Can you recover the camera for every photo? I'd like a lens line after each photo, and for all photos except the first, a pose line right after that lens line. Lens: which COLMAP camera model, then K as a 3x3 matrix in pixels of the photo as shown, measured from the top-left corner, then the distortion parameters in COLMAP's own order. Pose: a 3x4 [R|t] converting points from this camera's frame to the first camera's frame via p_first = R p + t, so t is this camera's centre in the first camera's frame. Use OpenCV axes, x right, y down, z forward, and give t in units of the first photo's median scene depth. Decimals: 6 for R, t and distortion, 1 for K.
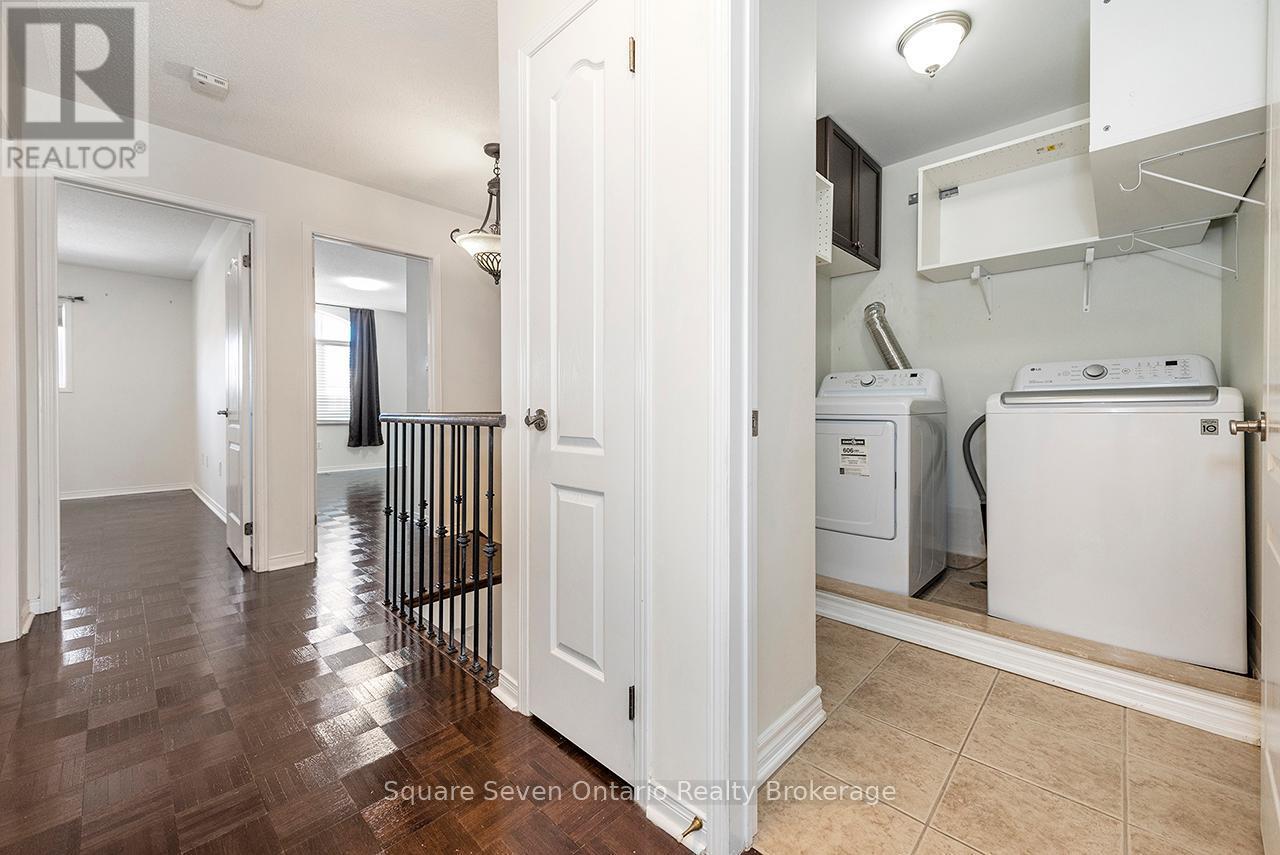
lens RADIAL K [[501.5, 0, 636.7], [0, 501.5, 418.1], [0, 0, 1]] dist [0.003195, -0.000340]
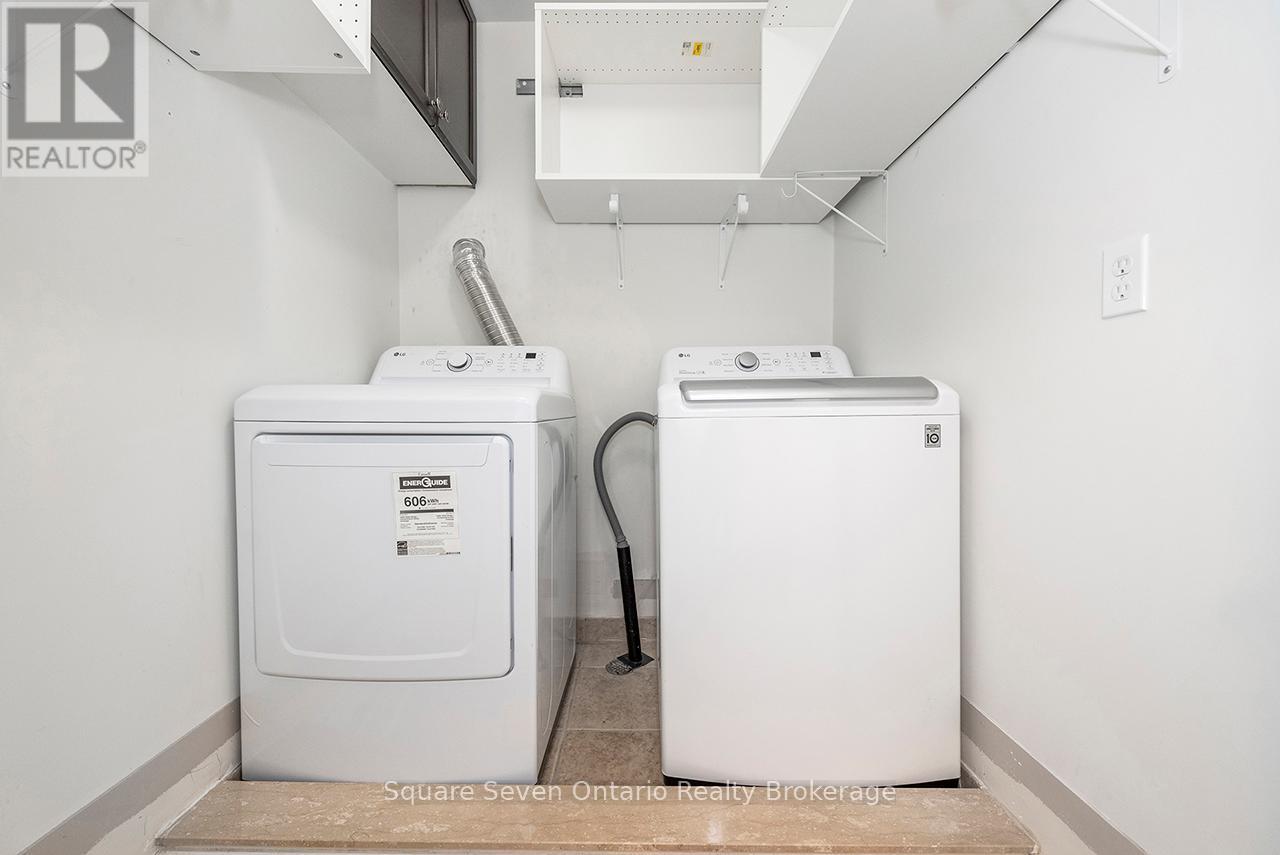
lens RADIAL K [[501.5, 0, 636.7], [0, 501.5, 418.1], [0, 0, 1]] dist [0.003195, -0.000340]
pose [[0.726401, -0.008785, 0.687215, 0.231557], [0.013384, 0.999909, -0.001365, -0.006980], [-0.687141, 0.010189, 0.726453, 0.481879]]
